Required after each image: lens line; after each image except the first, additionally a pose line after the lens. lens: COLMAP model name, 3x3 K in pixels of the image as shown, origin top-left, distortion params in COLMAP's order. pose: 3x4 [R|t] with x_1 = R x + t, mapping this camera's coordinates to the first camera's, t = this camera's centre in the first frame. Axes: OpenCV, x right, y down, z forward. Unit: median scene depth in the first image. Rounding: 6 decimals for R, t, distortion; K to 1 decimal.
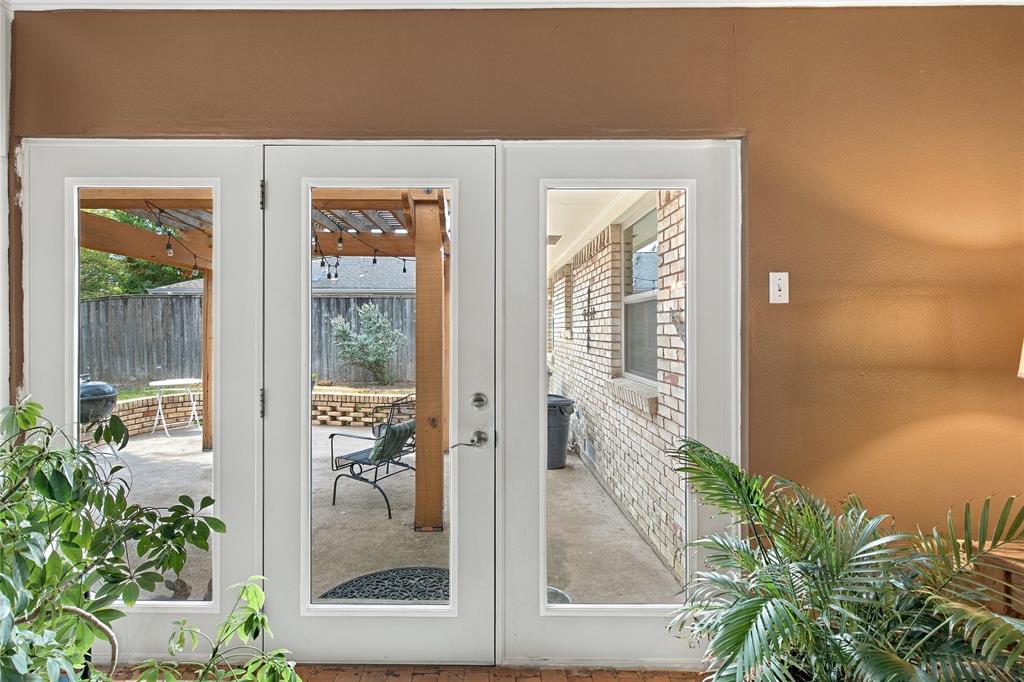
lens RADIAL K [[462.2, 0, 510.4], [0, 462.2, 334.6], [0, 0, 1]] dist [0.002125, 0.000073]
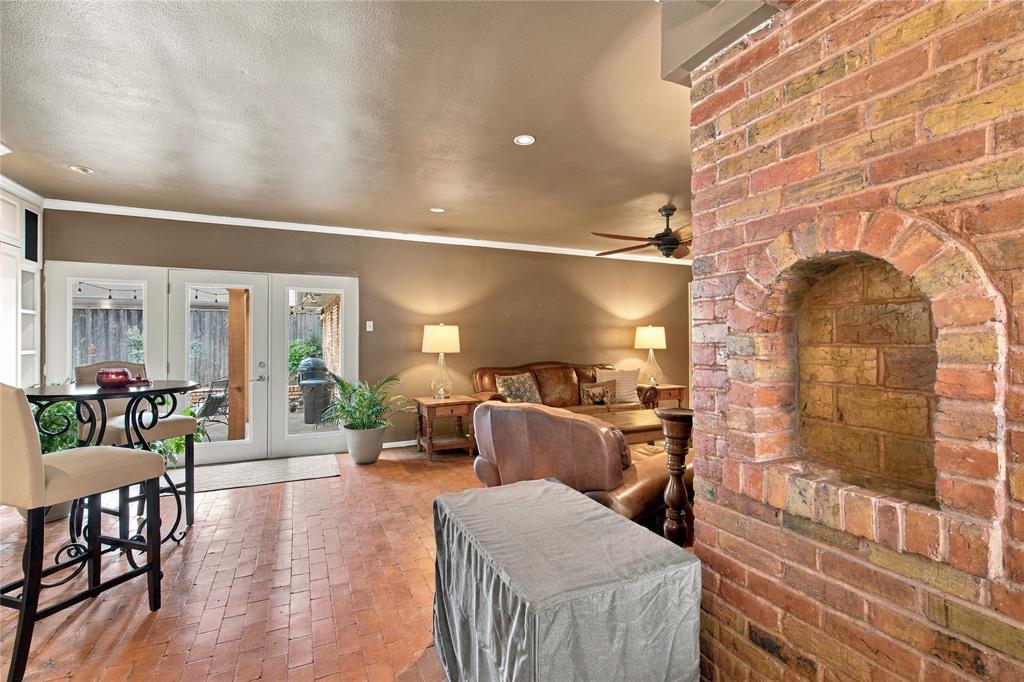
lens RADIAL K [[462.2, 0, 519.6], [0, 462.2, 335.7], [0, 0, 1]] dist [0.002125, 0.000073]
pose [[0.922923, 0.002153, 0.384977, 0.261542], [0.005130, 0.999827, -0.017889, 0.020668], [-0.384949, 0.018485, 0.922753, -1.926370]]
